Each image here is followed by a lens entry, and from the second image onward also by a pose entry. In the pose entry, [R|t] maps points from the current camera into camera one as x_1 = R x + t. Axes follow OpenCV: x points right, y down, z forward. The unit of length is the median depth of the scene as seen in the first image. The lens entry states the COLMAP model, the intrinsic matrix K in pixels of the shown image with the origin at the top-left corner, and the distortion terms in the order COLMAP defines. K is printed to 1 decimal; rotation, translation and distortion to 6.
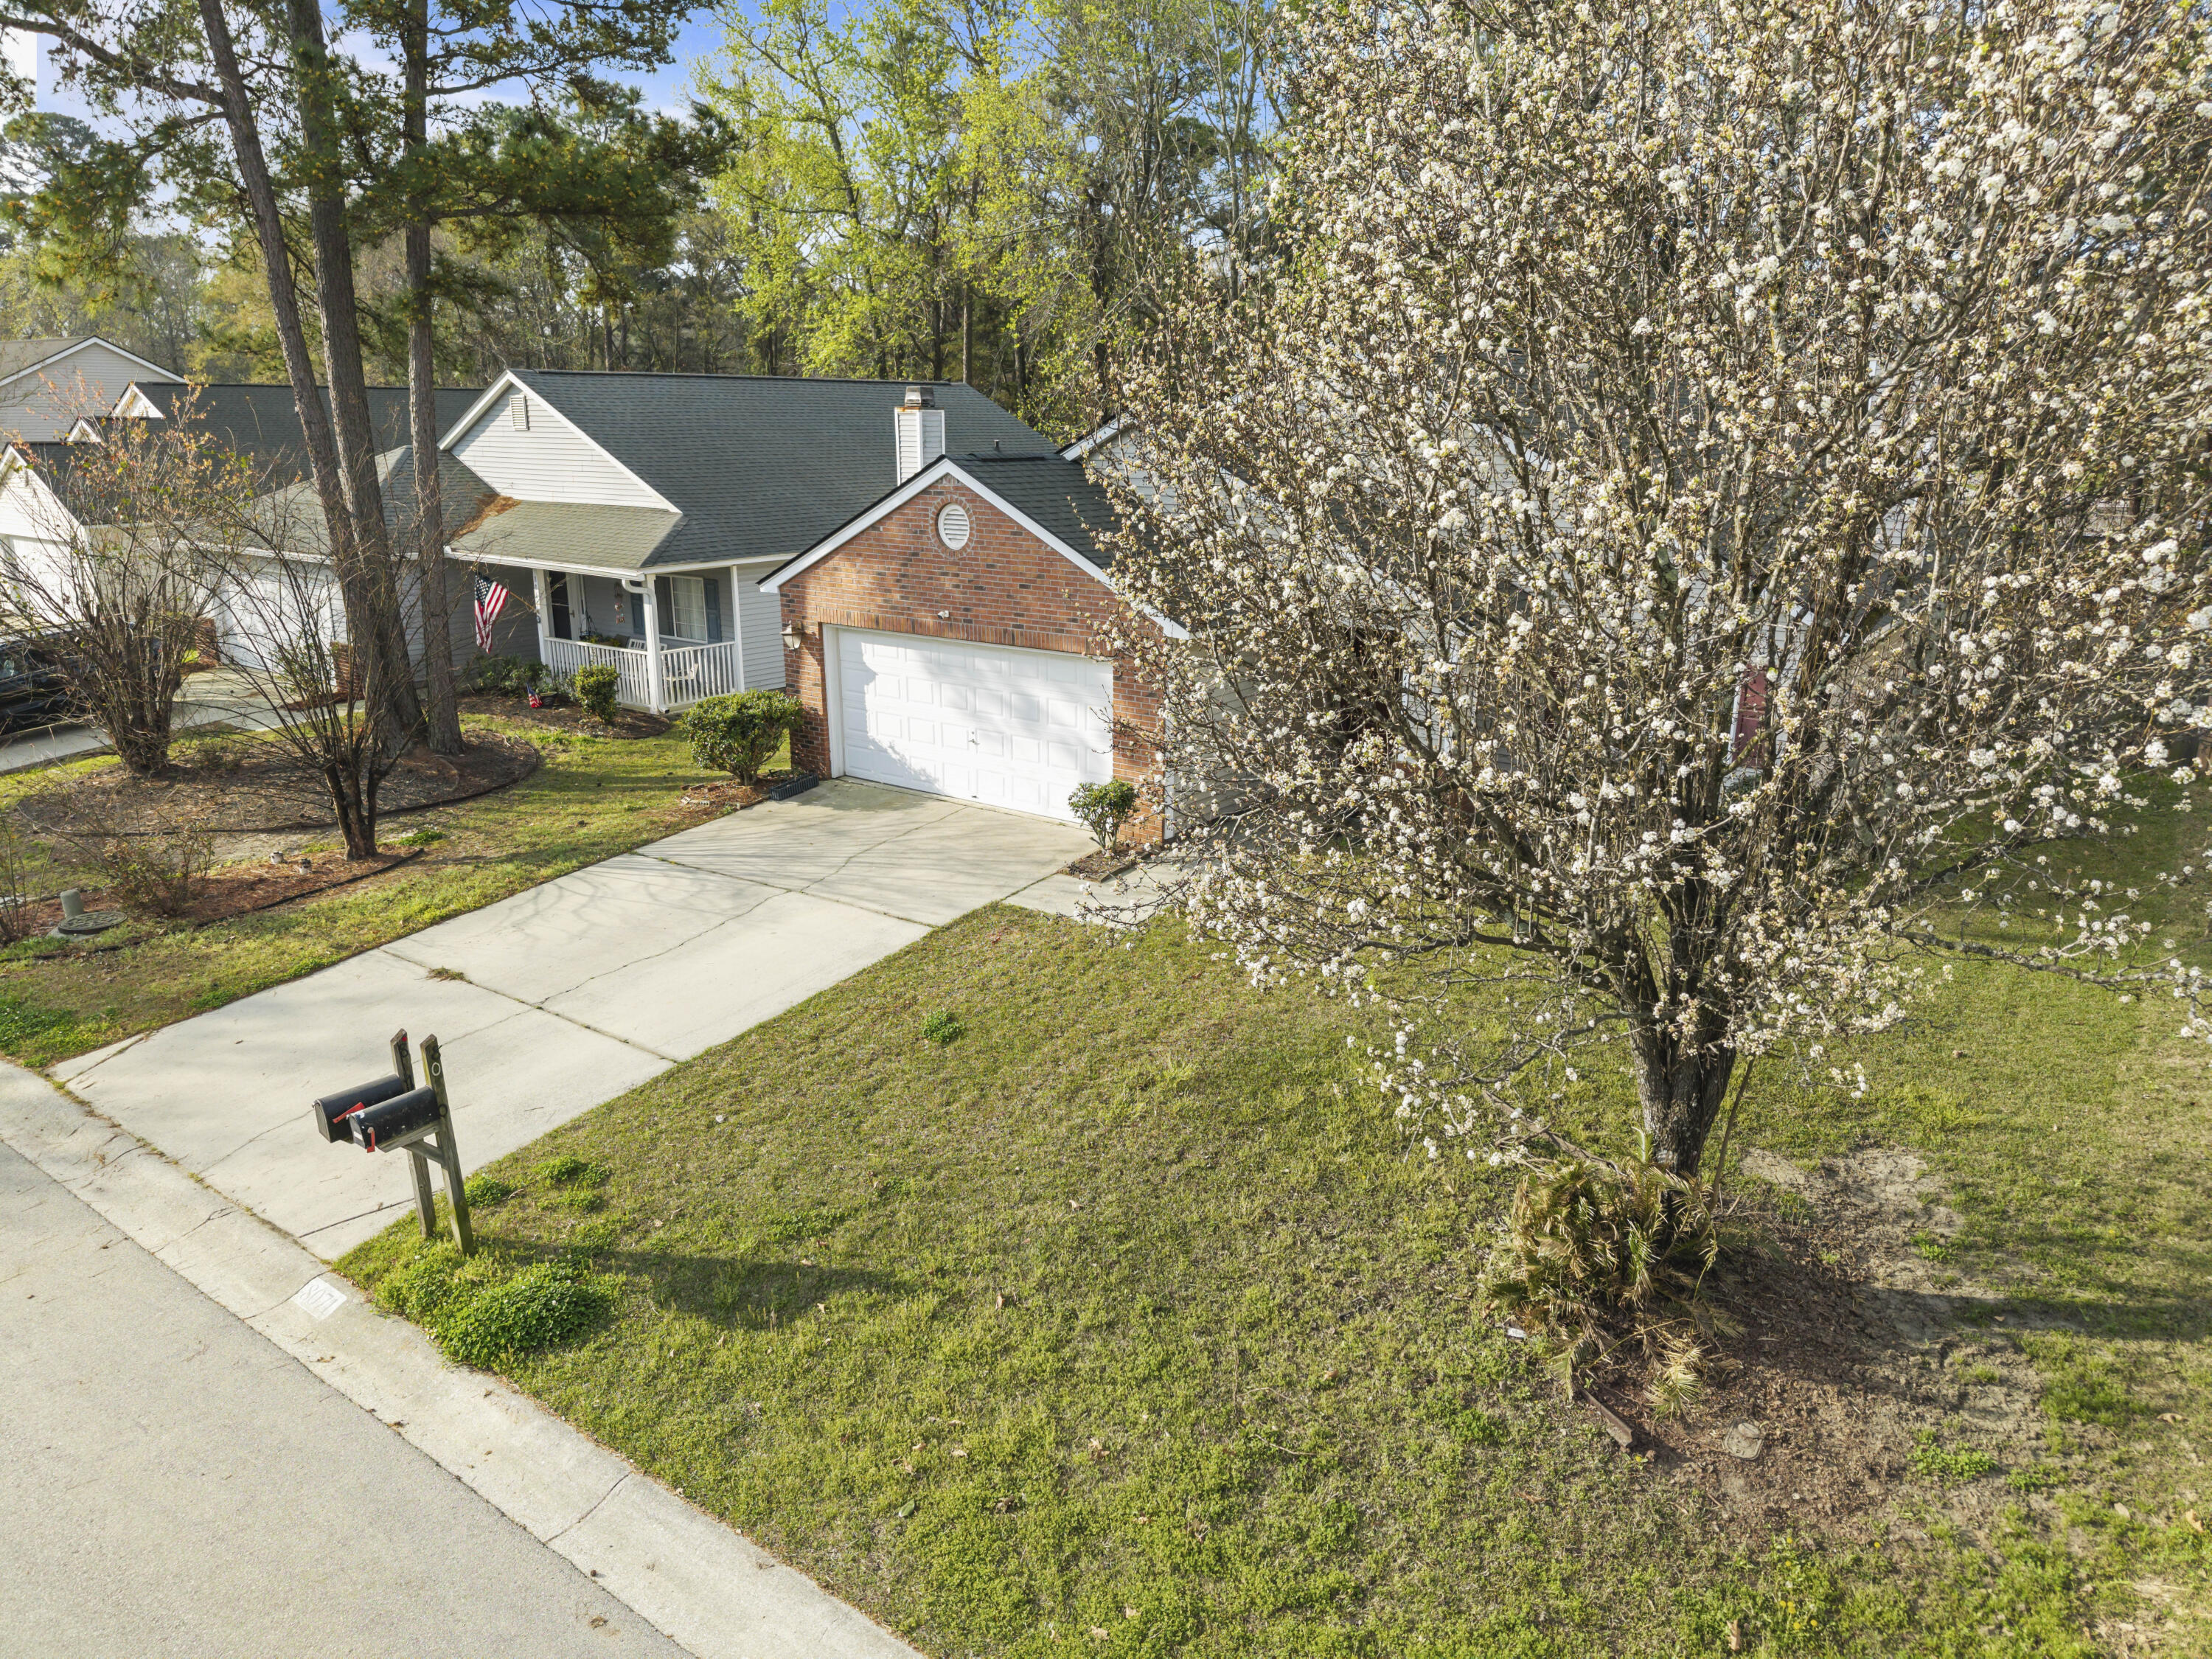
lens RADIAL K [[1502.7, 0, 1106.0], [0, 1502.7, 829.5], [0, 0, 1]] dist [0.031099, -0.032593]
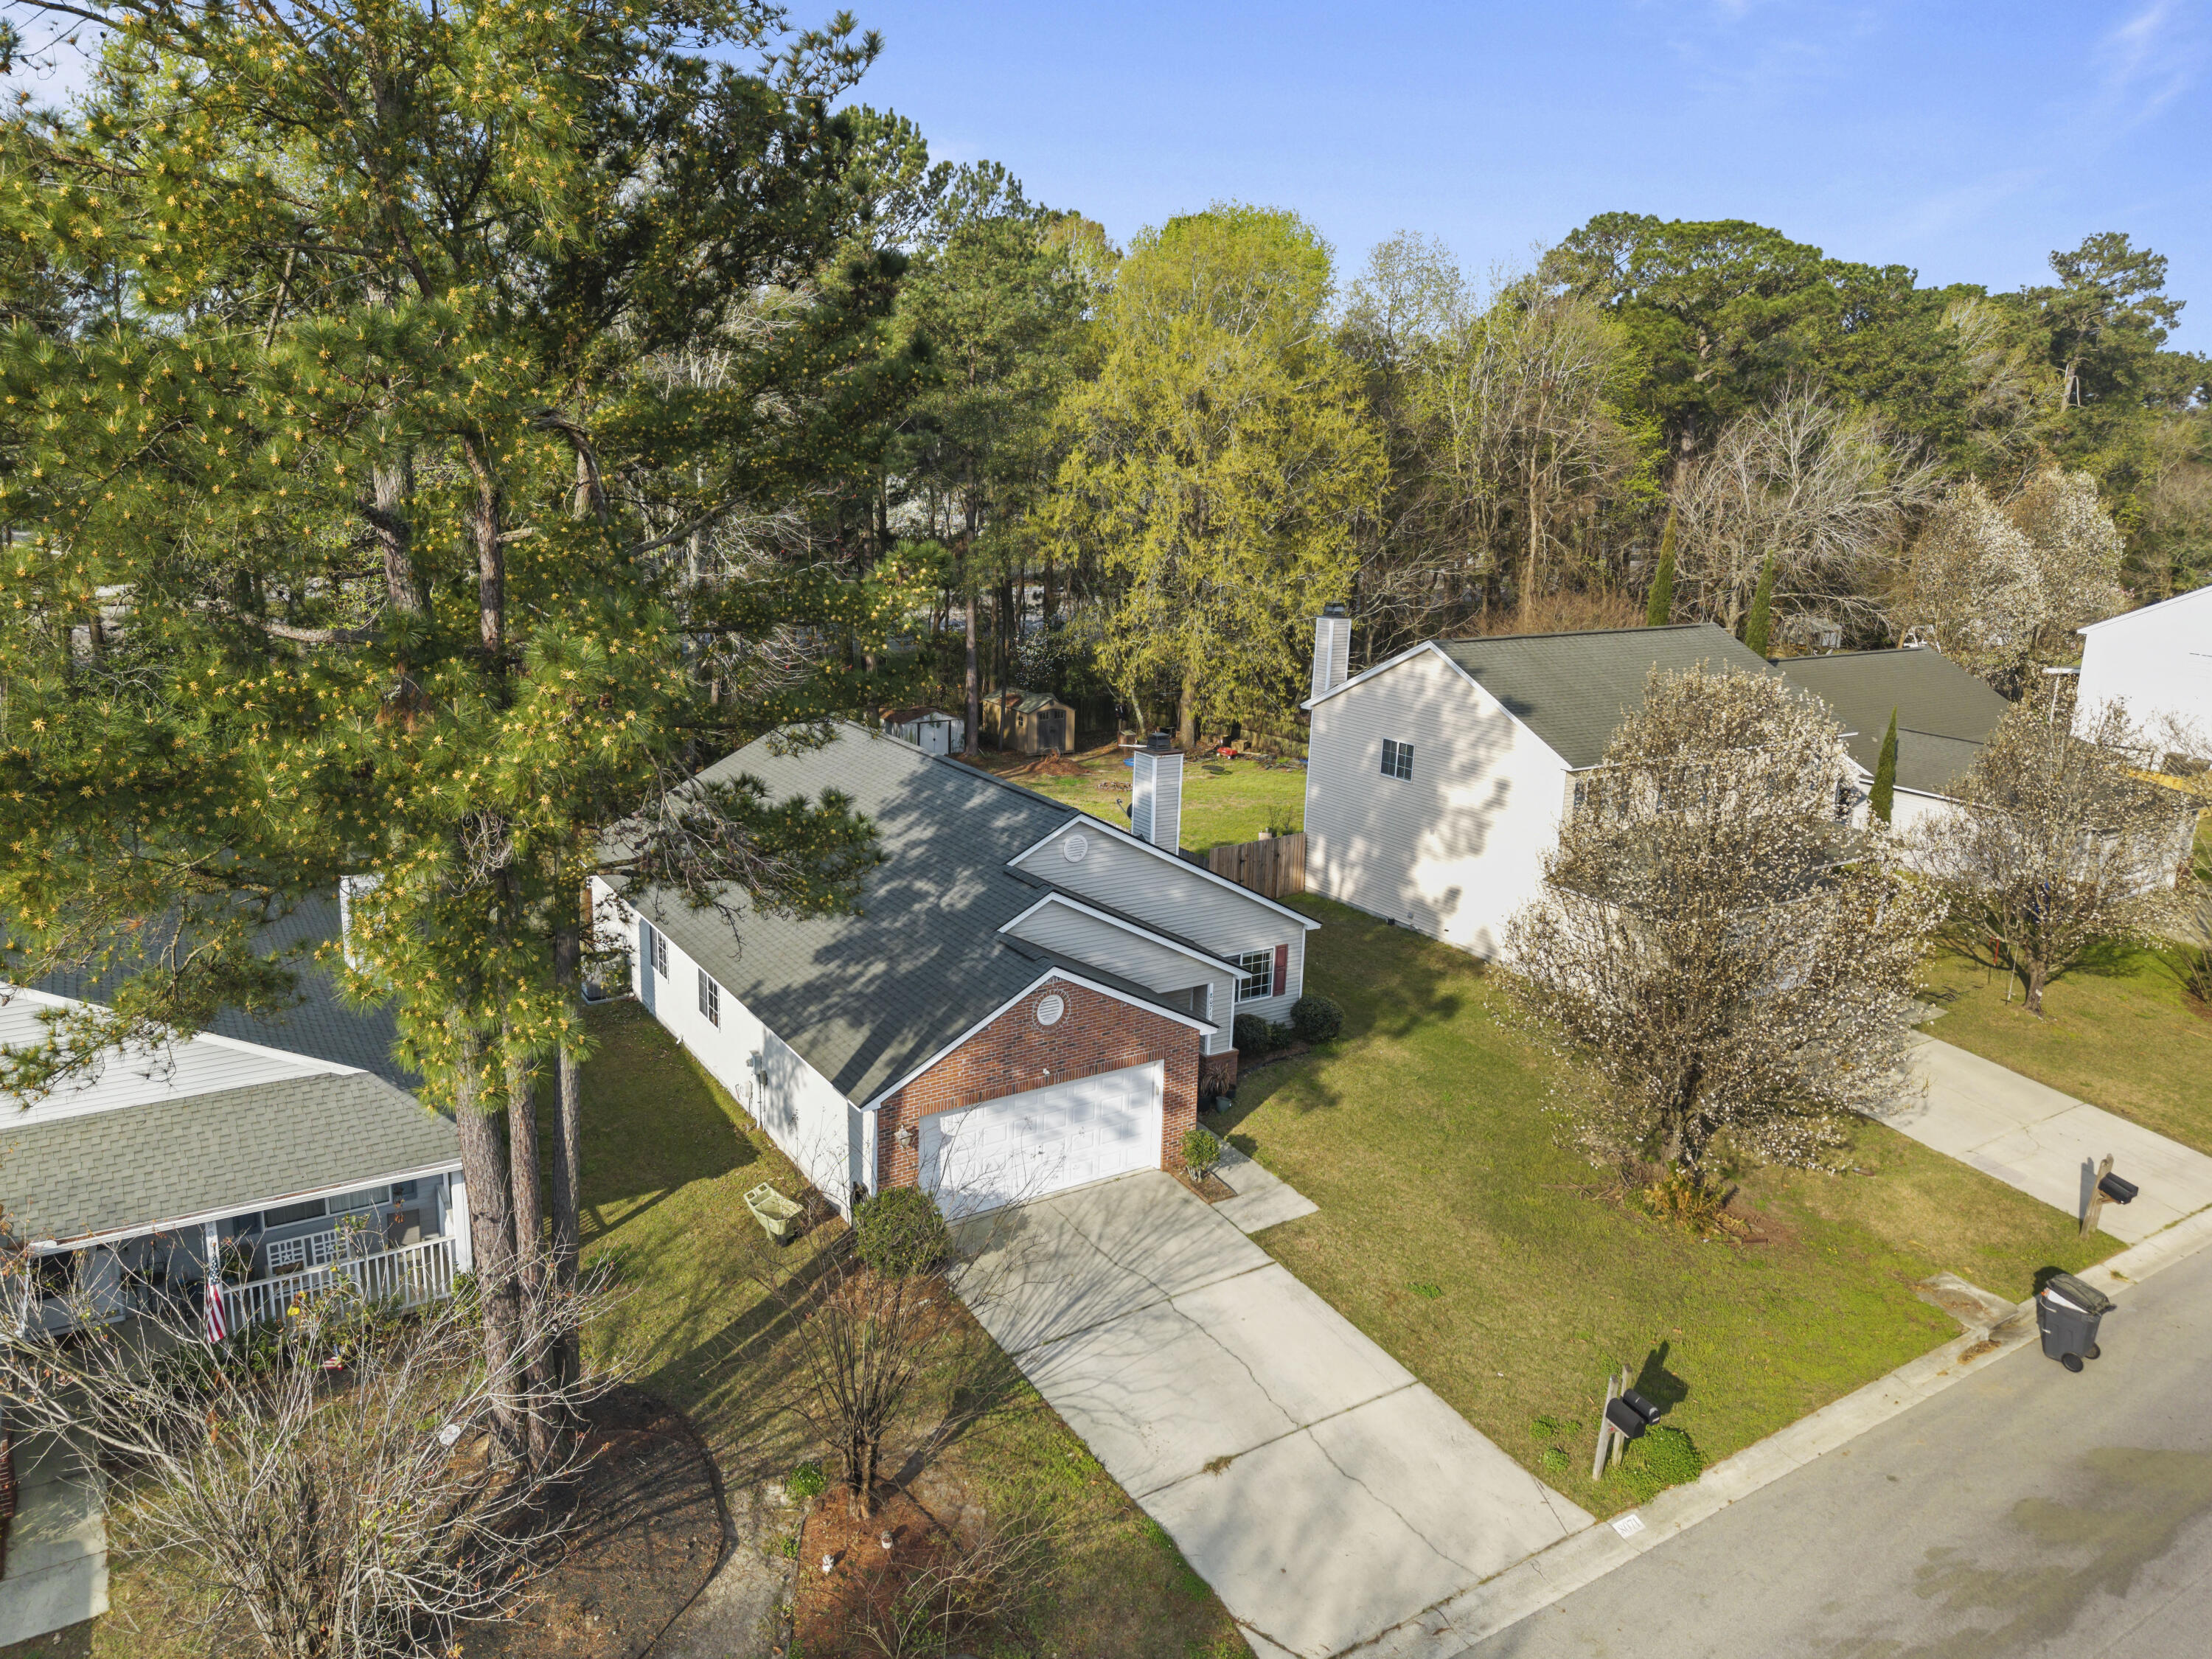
lens RADIAL K [[1516.5, 0, 1110.6], [0, 1516.5, 786.7], [0, 0, 1]] dist [0.044496, -0.047572]
pose [[0.351179, -0.197749, 0.915188, -1.780844], [0.221702, 0.967209, 0.123917, -0.757138], [-0.909682, 0.159382, 0.383505, 0.520237]]
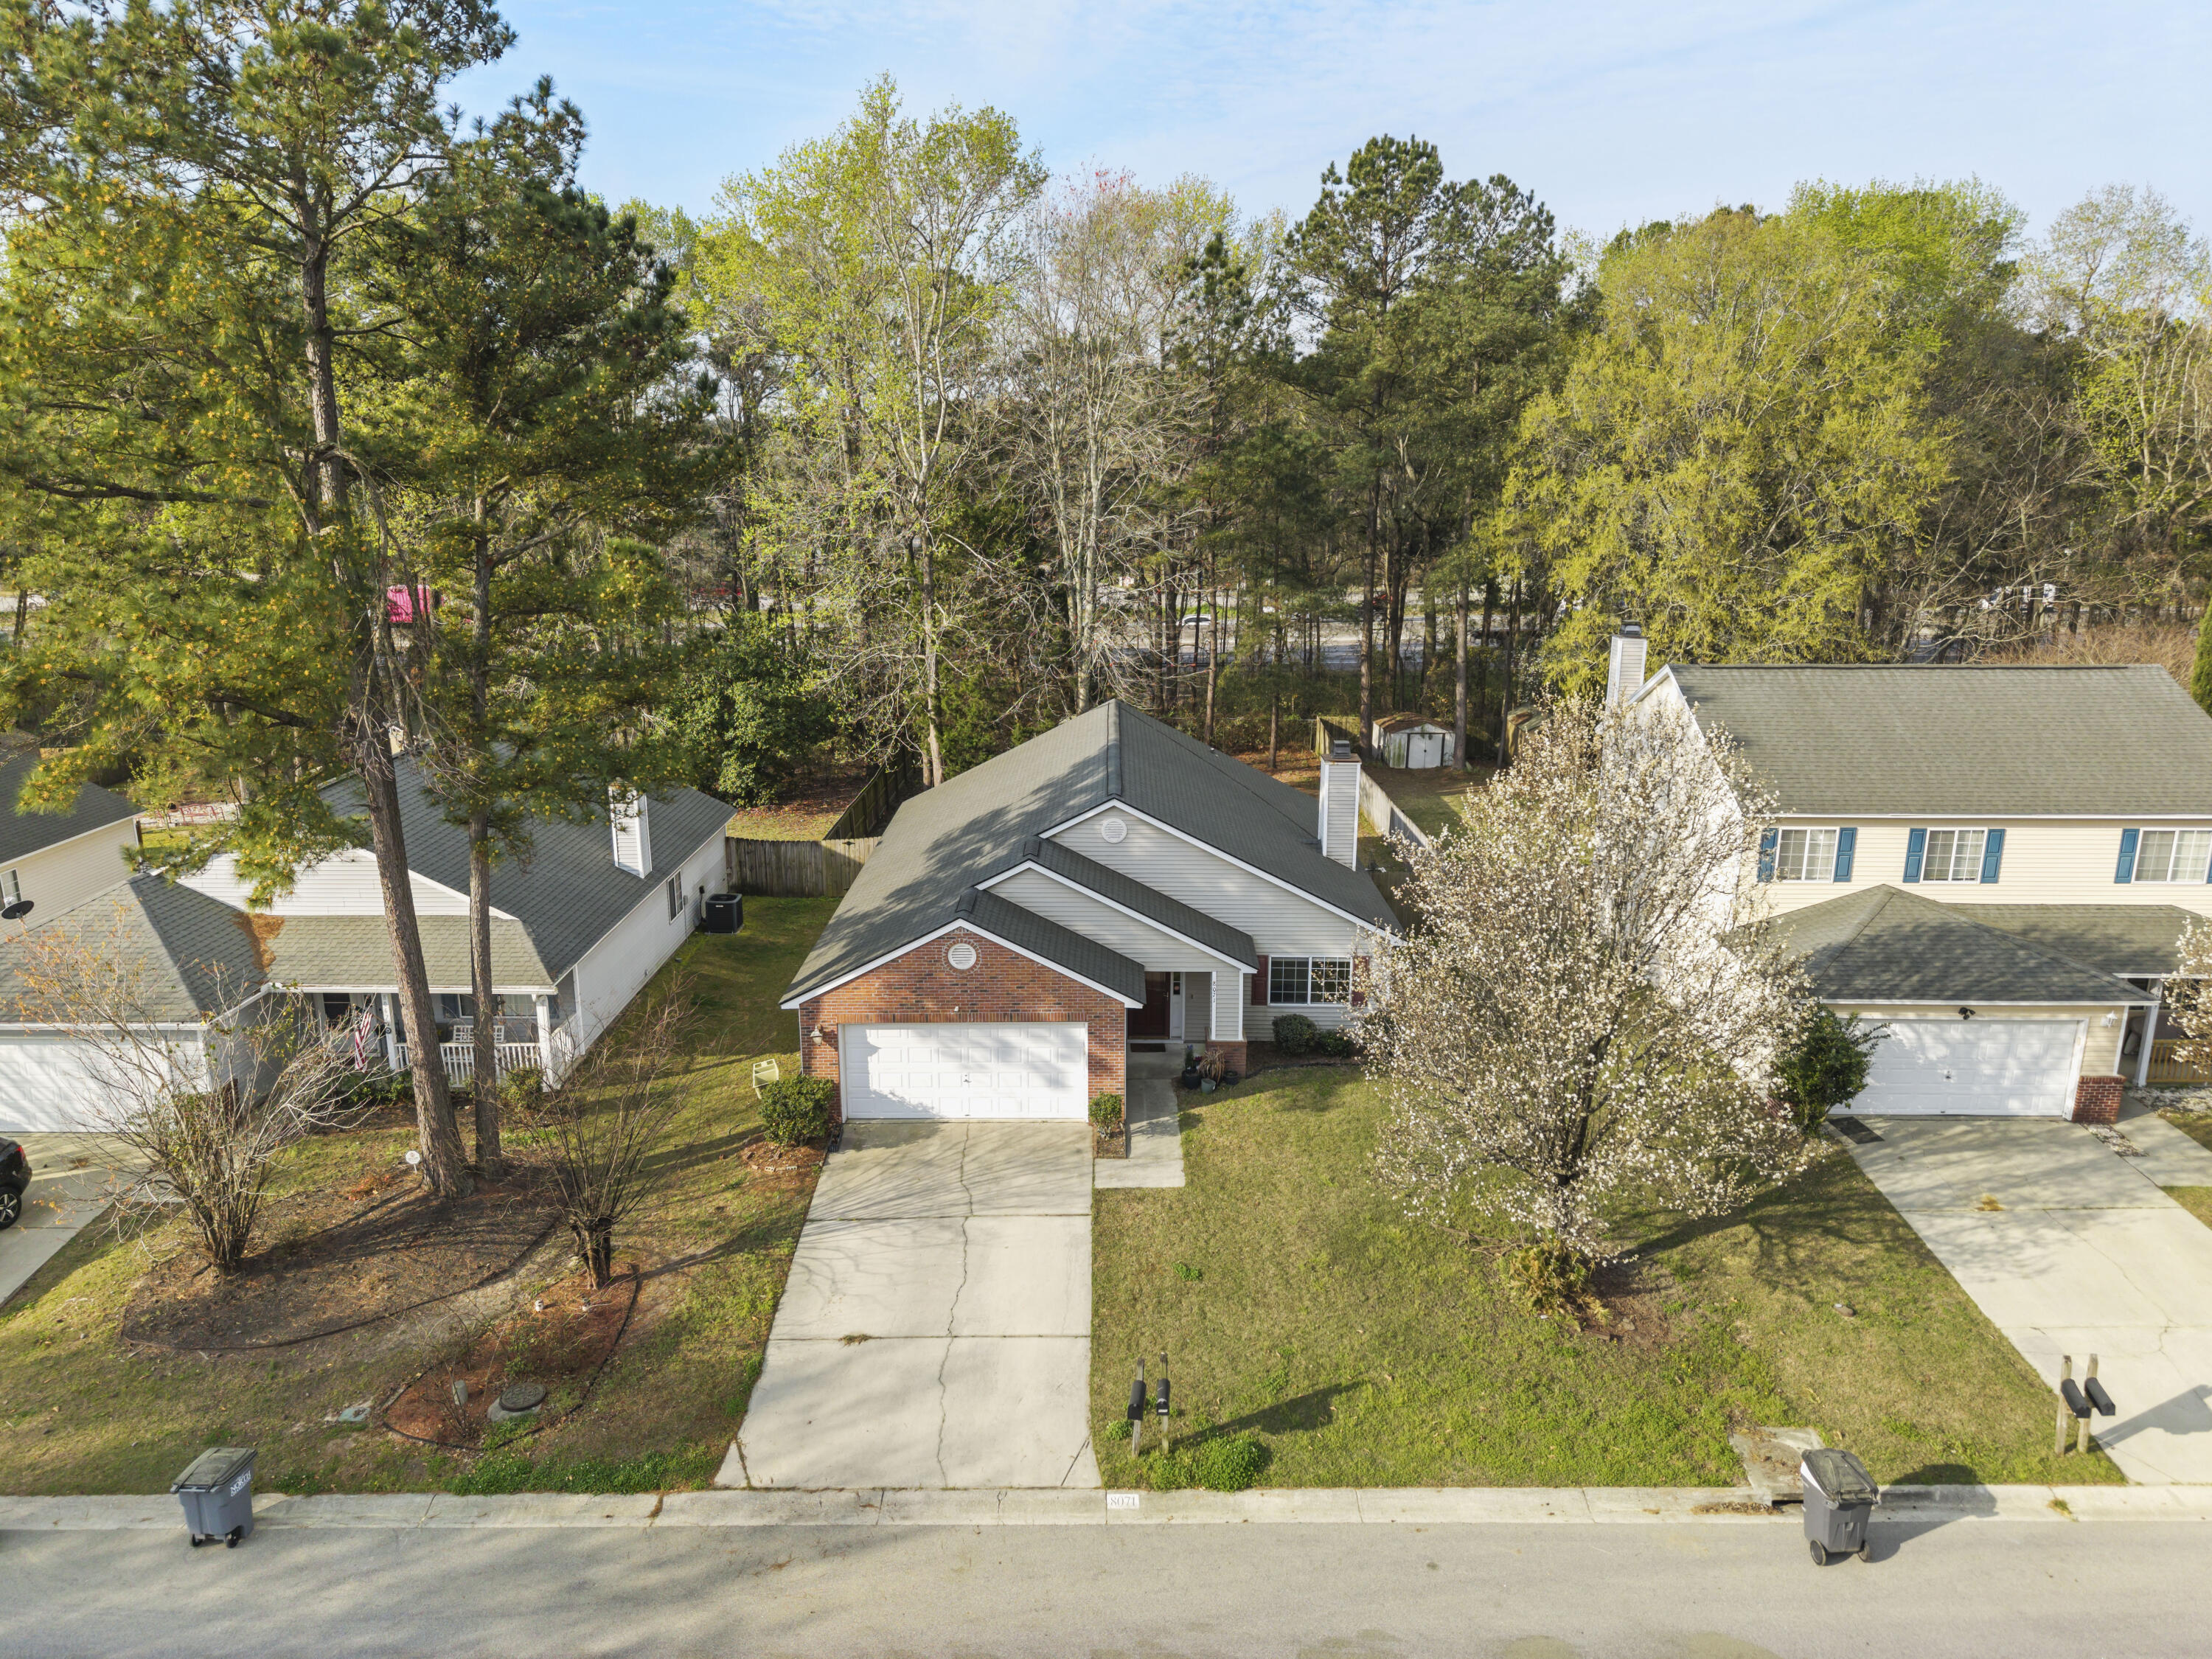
lens RADIAL K [[1497.9, 0, 1143.3], [0, 1497.9, 825.3], [0, 0, 1]] dist [0.010479, 0.002792]
pose [[0.794995, -0.146000, 0.588784, -1.156278], [0.159833, 0.986722, 0.028863, -0.475181], [-0.585181, 0.071161, 0.807775, -0.524789]]
